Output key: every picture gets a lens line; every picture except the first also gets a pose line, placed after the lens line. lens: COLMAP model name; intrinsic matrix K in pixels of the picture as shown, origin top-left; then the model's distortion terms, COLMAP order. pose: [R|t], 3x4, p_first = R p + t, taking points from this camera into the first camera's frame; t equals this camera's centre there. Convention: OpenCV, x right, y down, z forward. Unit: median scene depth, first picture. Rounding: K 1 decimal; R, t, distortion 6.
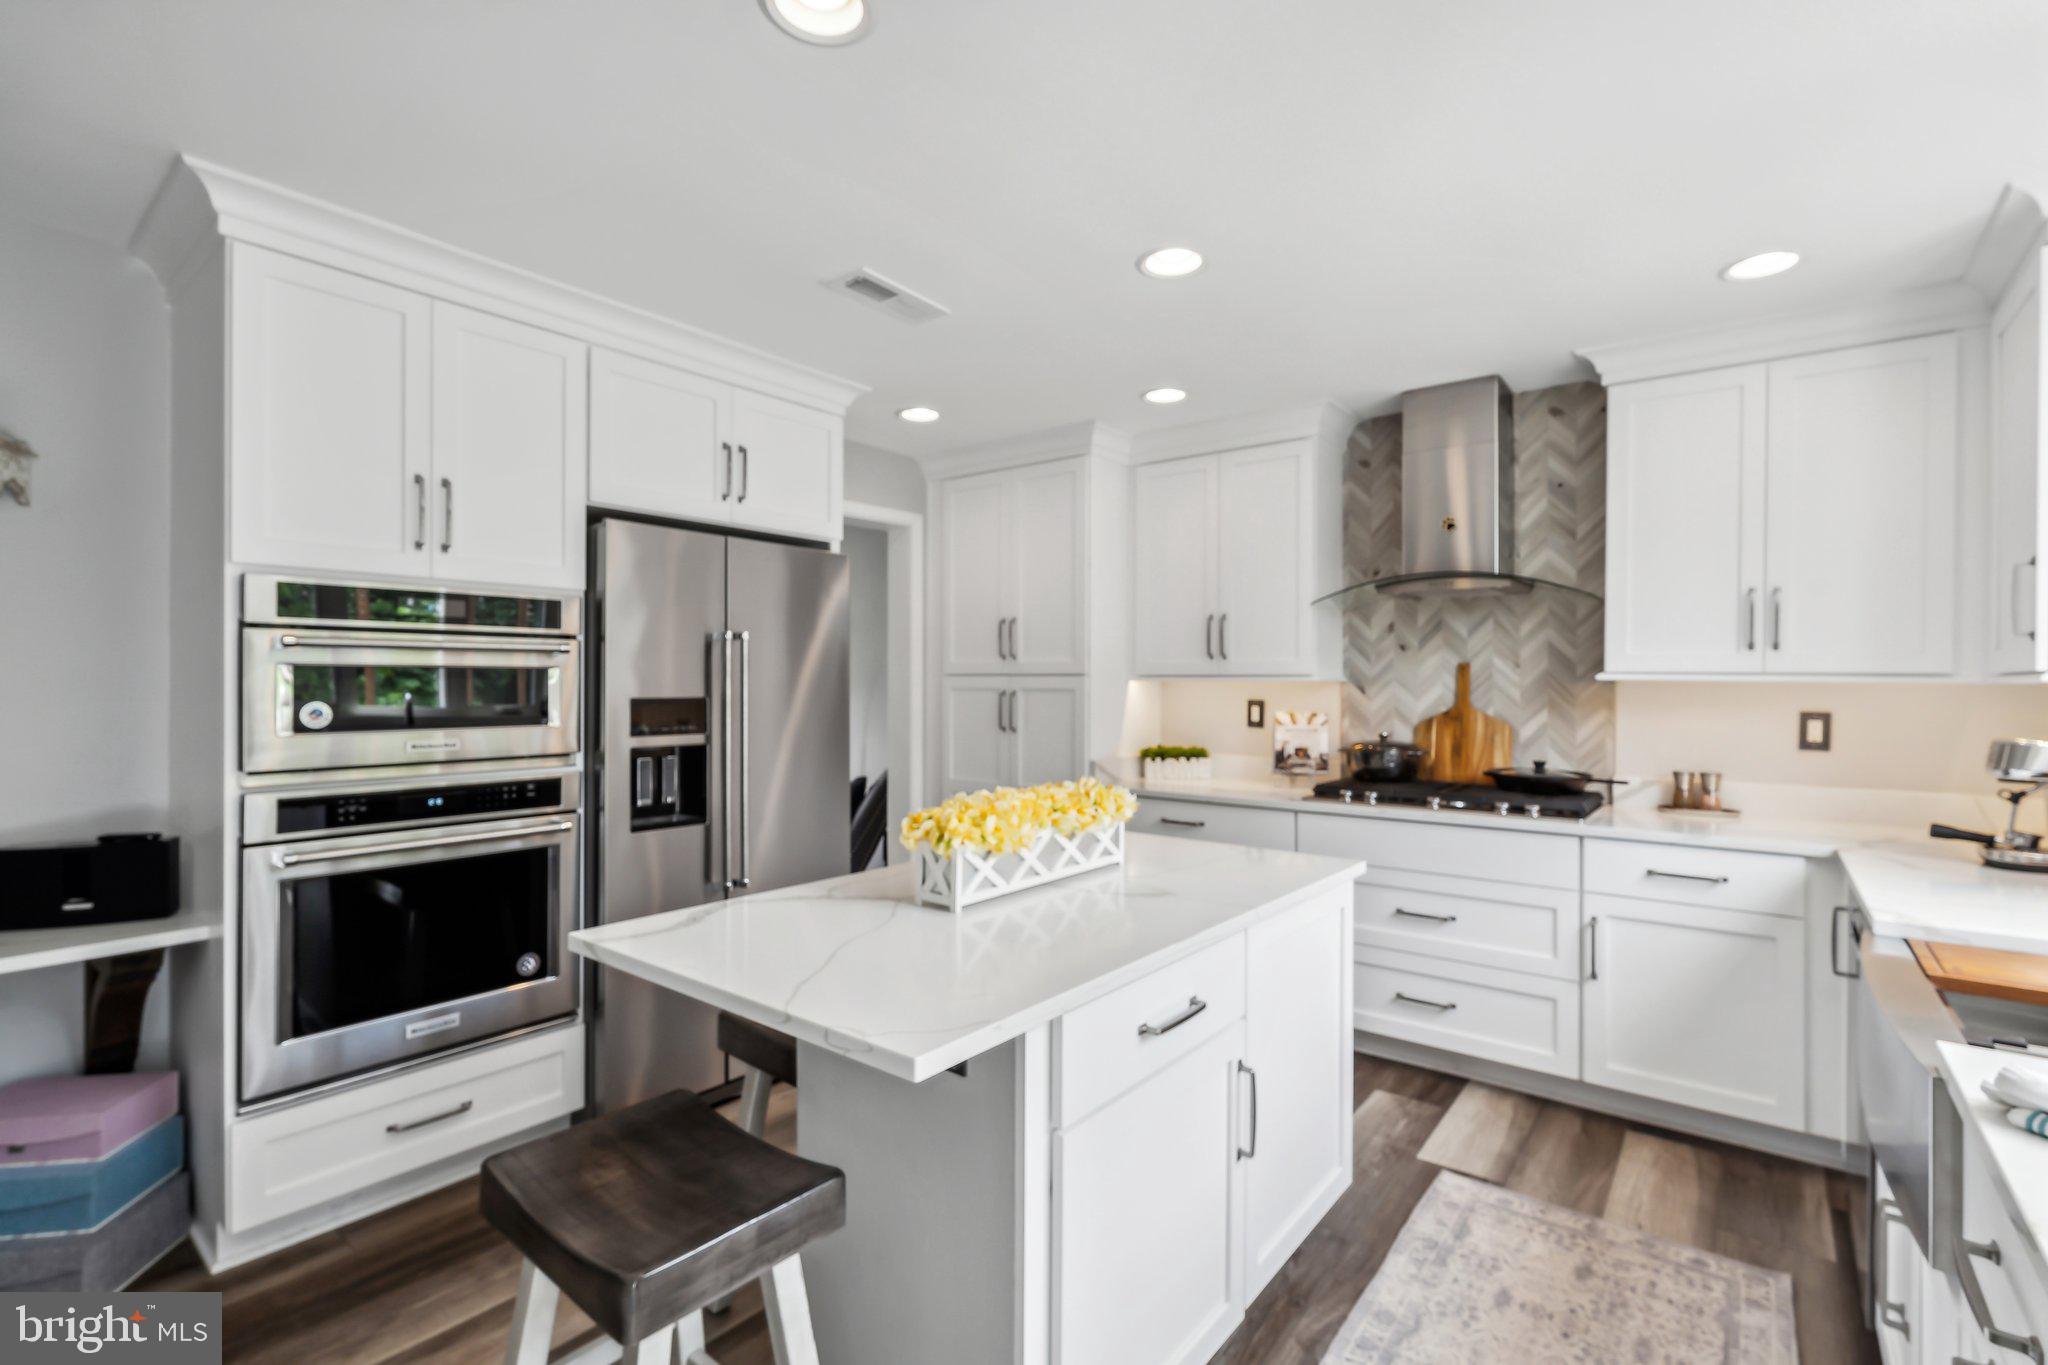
lens RADIAL K [[946.5, 0, 1024.0], [0, 946.5, 682.5], [0, 0, 1]] dist [-0.000641, -0.000057]
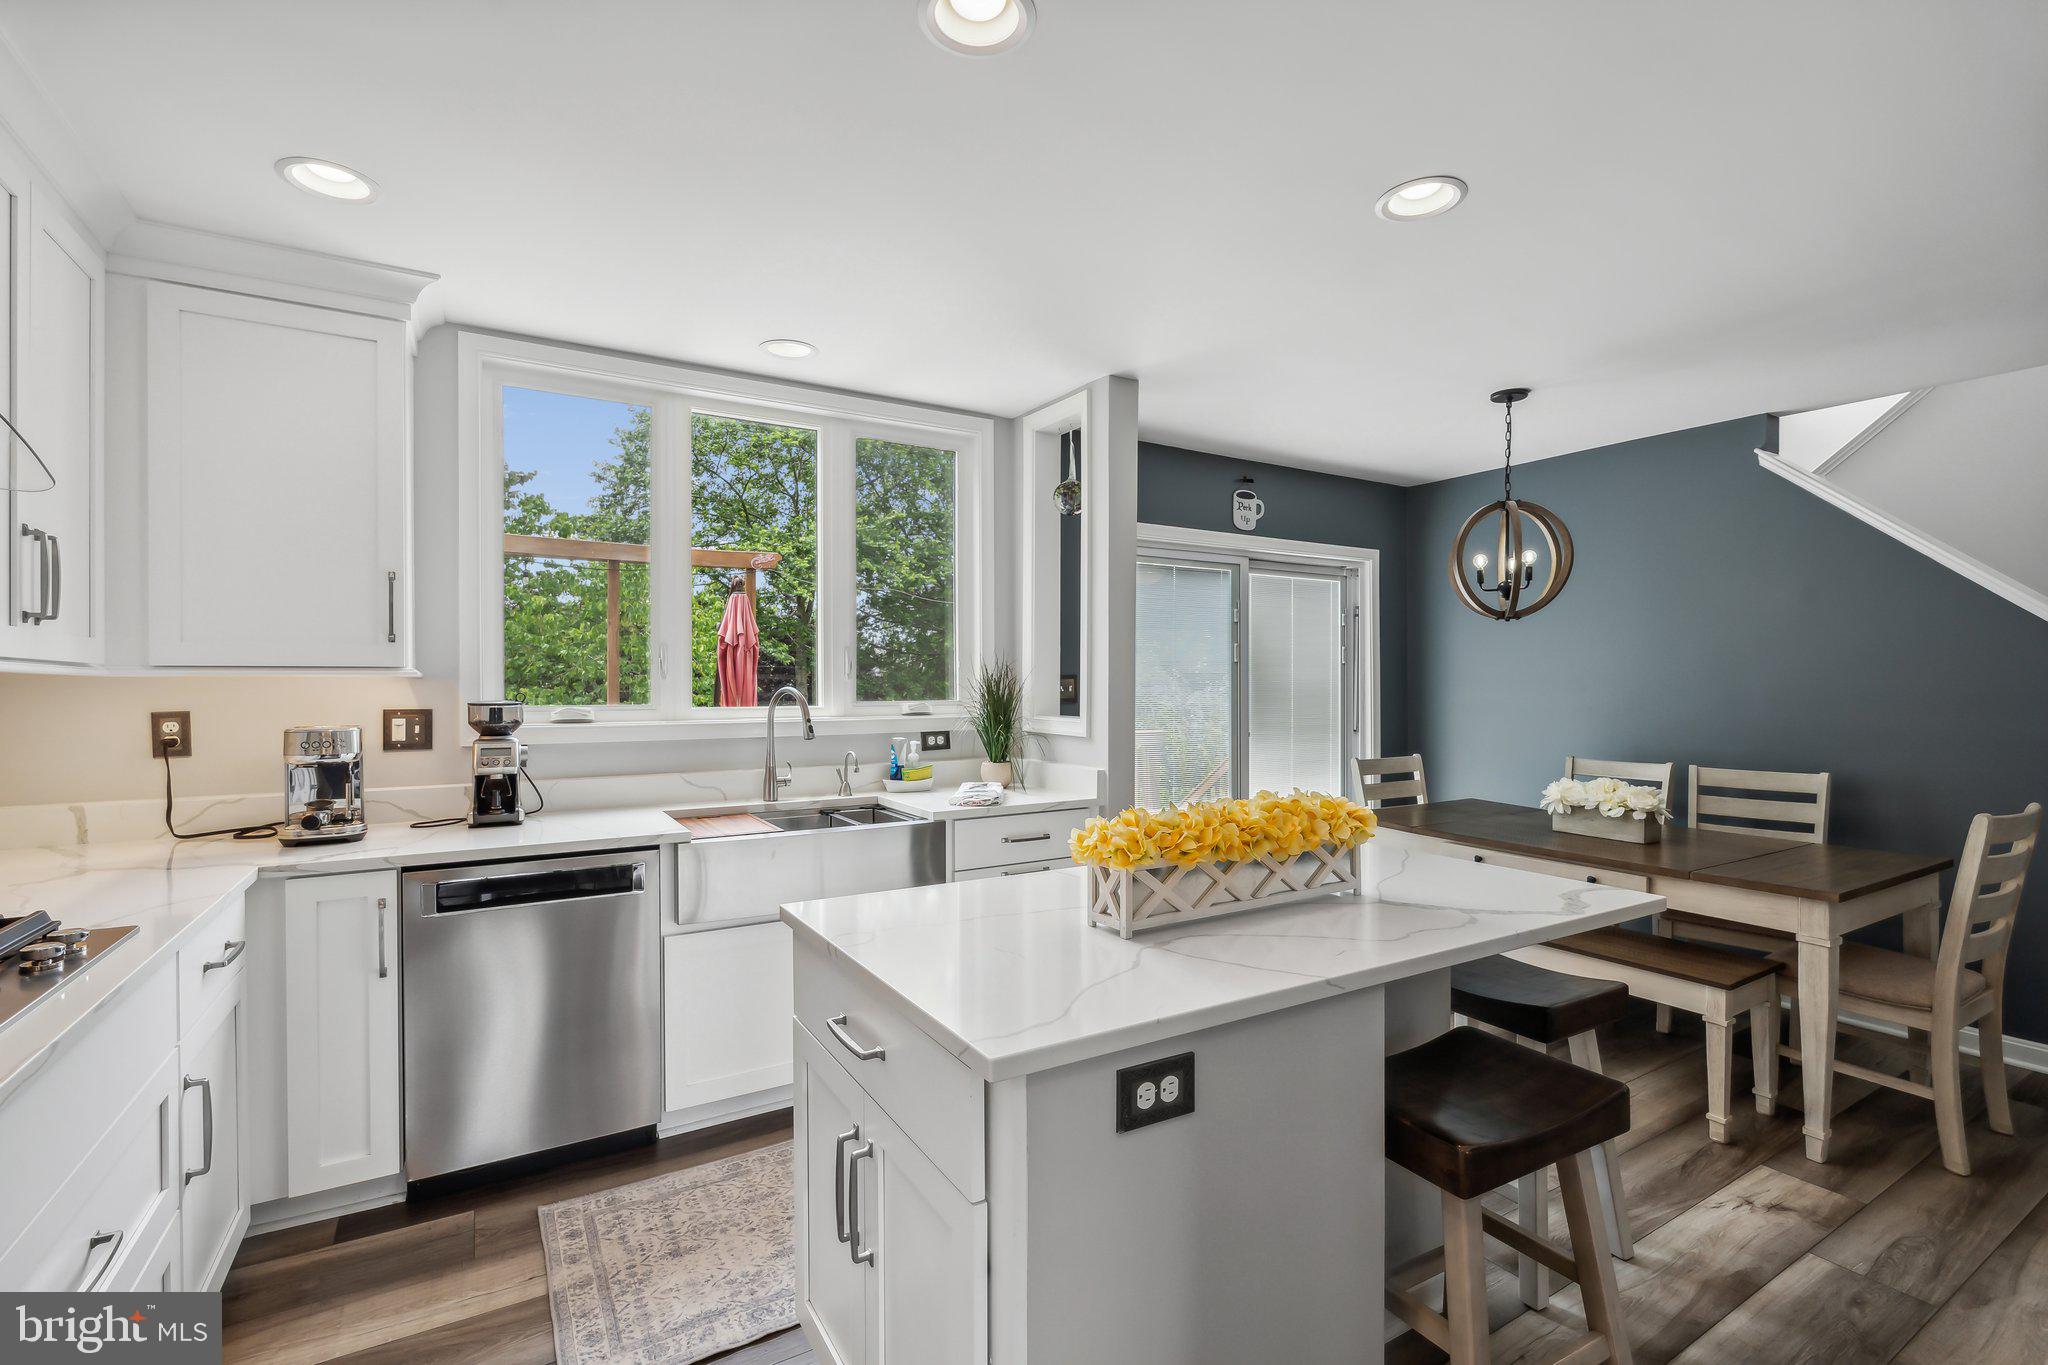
lens RADIAL K [[921.6, 0, 1024.0], [0, 921.6, 682.5], [0, 0, 1]] dist [0.000193, 0.000238]
pose [[-0.935215, 0.006851, 0.354015, -0.061500], [0.007824, 0.999969, 0.001318, 0.008990], [-0.353995, 0.004002, -0.935239, 1.039091]]
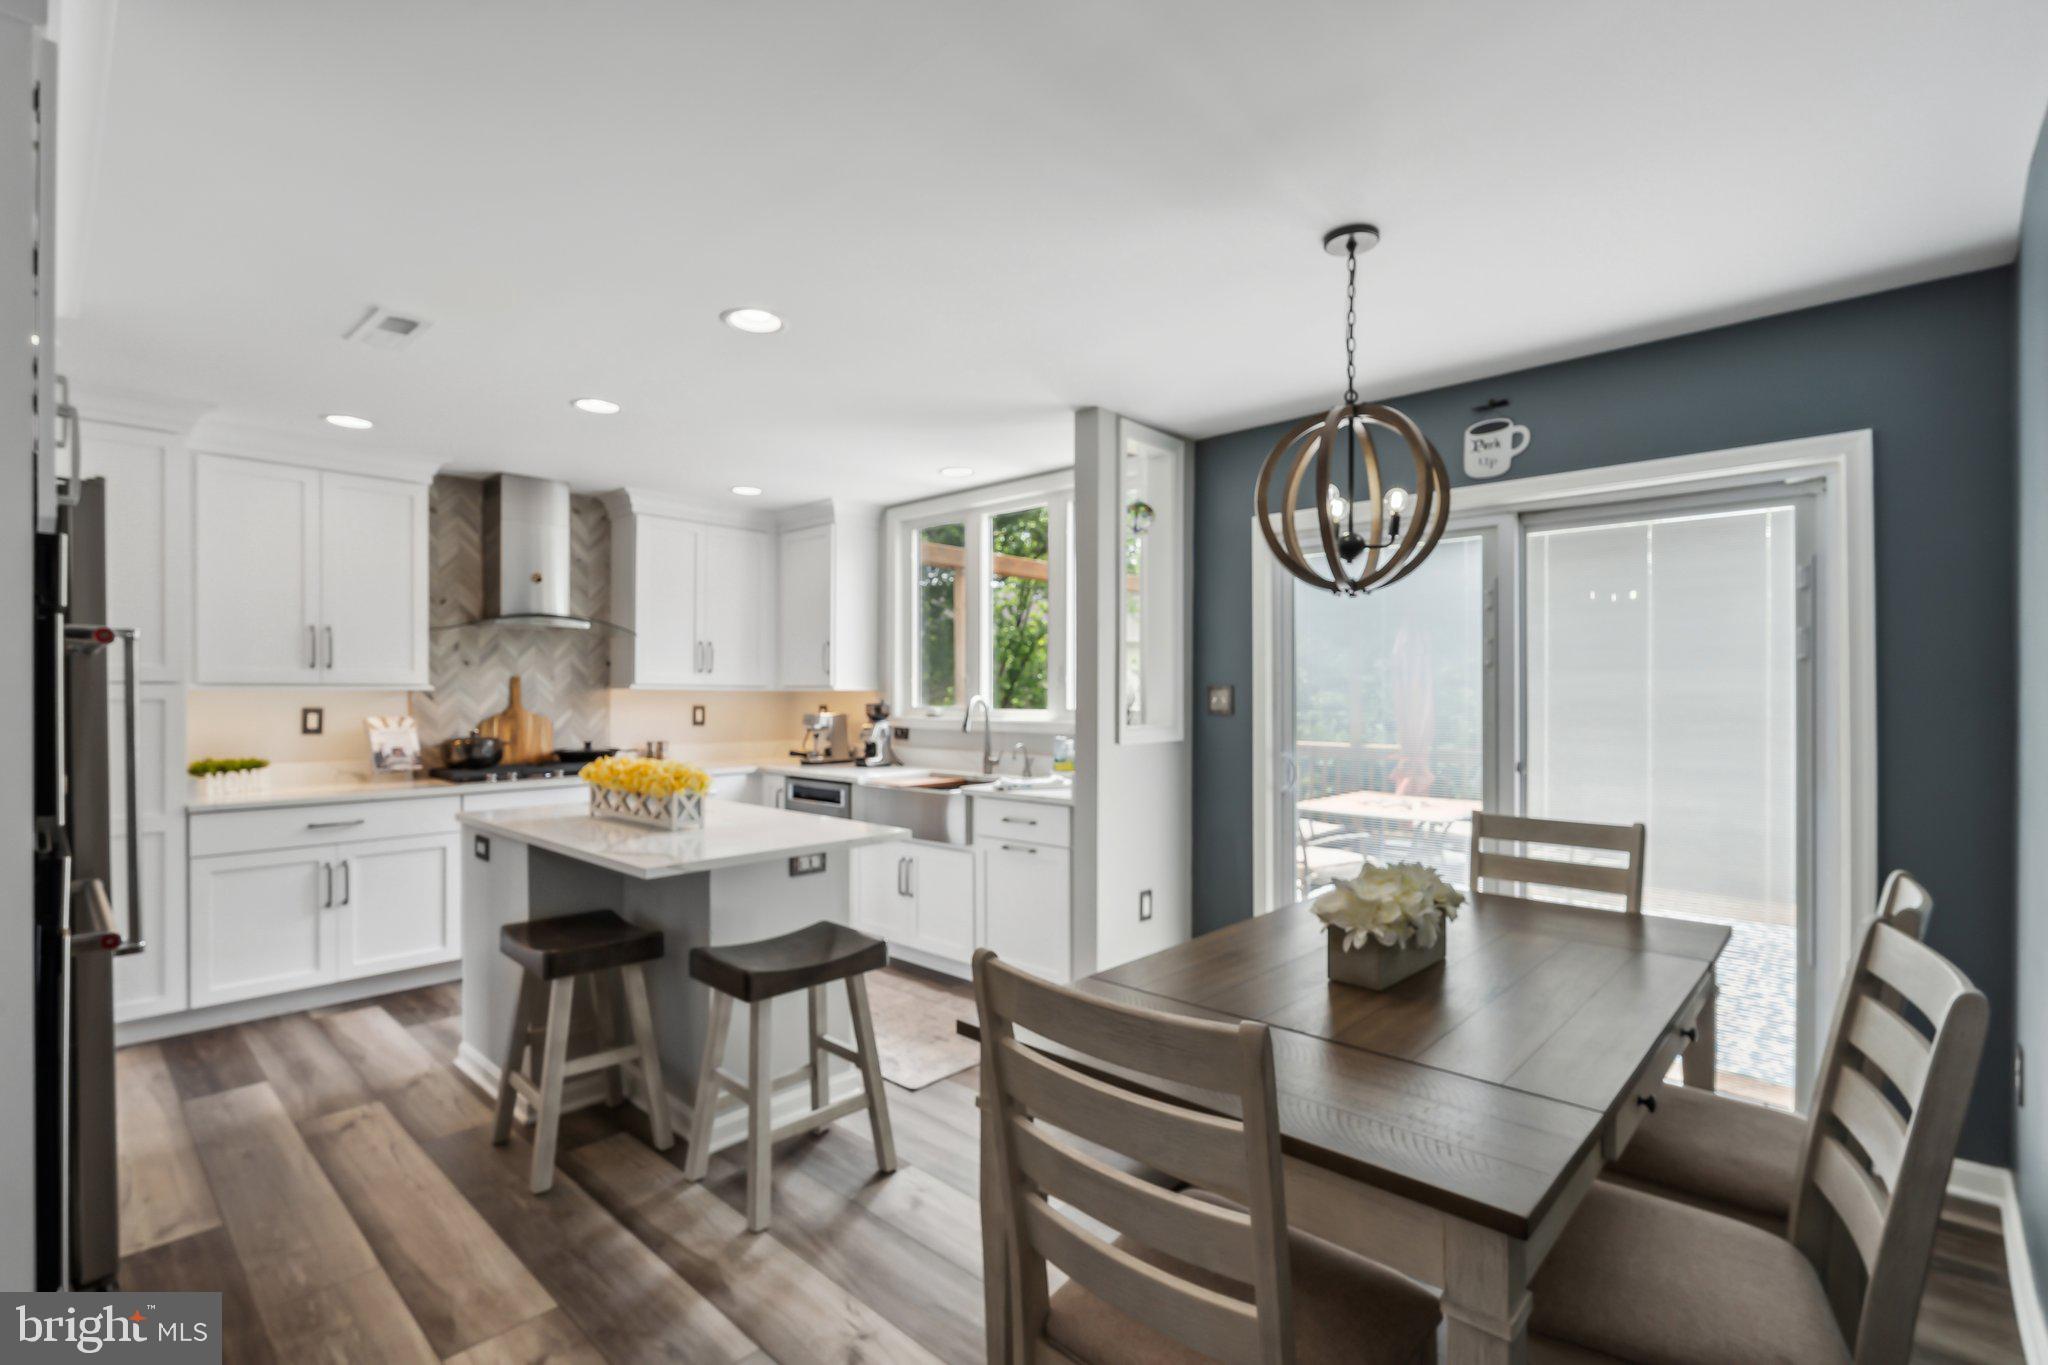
lens RADIAL K [[921.6, 0, 1024.0], [0, 921.6, 682.5], [0, 0, 1]] dist [0.000193, 0.000238]
pose [[0.083795, 0.011168, 0.996420, -0.796446], [0.007714, 0.999900, -0.011855, 0.009825], [-0.996453, 0.008680, 0.083700, 0.156660]]
